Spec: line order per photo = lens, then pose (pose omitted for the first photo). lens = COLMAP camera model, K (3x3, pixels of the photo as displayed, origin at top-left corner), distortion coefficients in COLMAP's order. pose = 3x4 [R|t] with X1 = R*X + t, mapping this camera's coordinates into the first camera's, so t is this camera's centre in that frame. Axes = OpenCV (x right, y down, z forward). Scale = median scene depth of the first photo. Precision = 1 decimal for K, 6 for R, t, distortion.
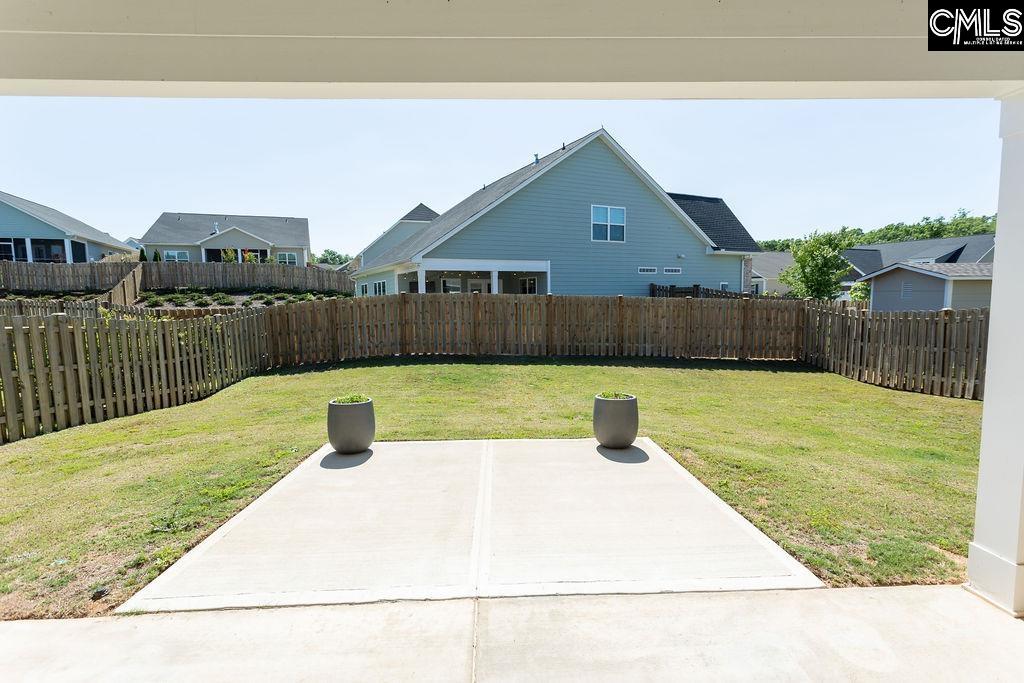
lens RADIAL K [[516.8, 0, 513.8], [0, 516.8, 338.6], [0, 0, 1]] dist [-0.013437, 0.000607]
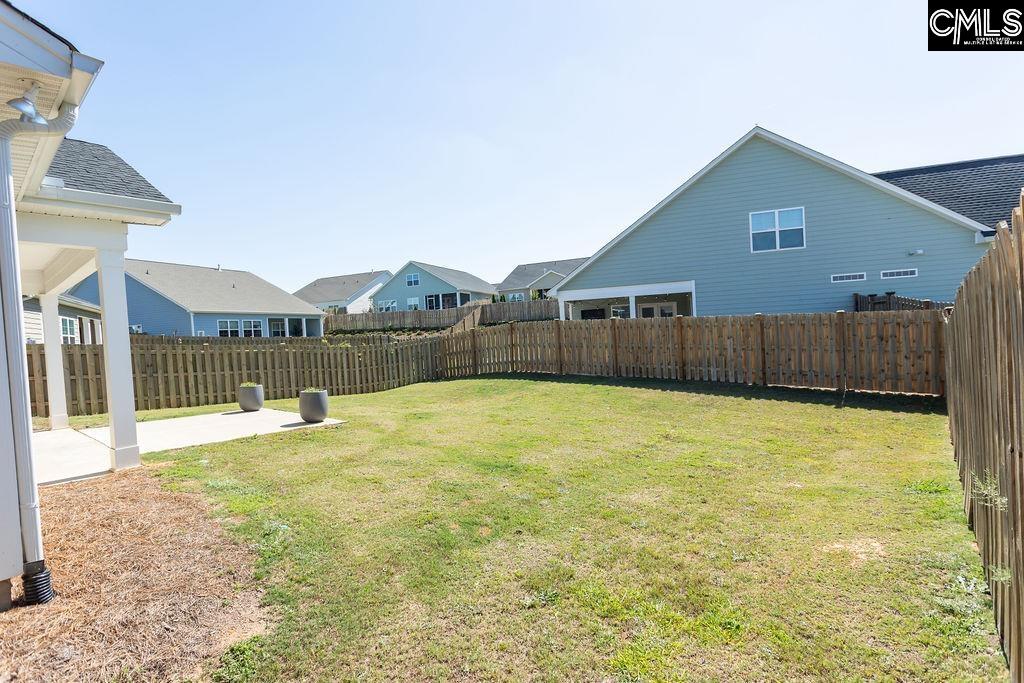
lens RADIAL K [[516.8, 0, 513.8], [0, 516.8, 338.6], [0, 0, 1]] dist [-0.013437, 0.000607]
pose [[0.694393, -0.018283, -0.719364, 0.551388], [-0.014188, 0.999135, -0.039089, -0.000095], [0.719456, 0.037350, 0.693533, 0.100651]]
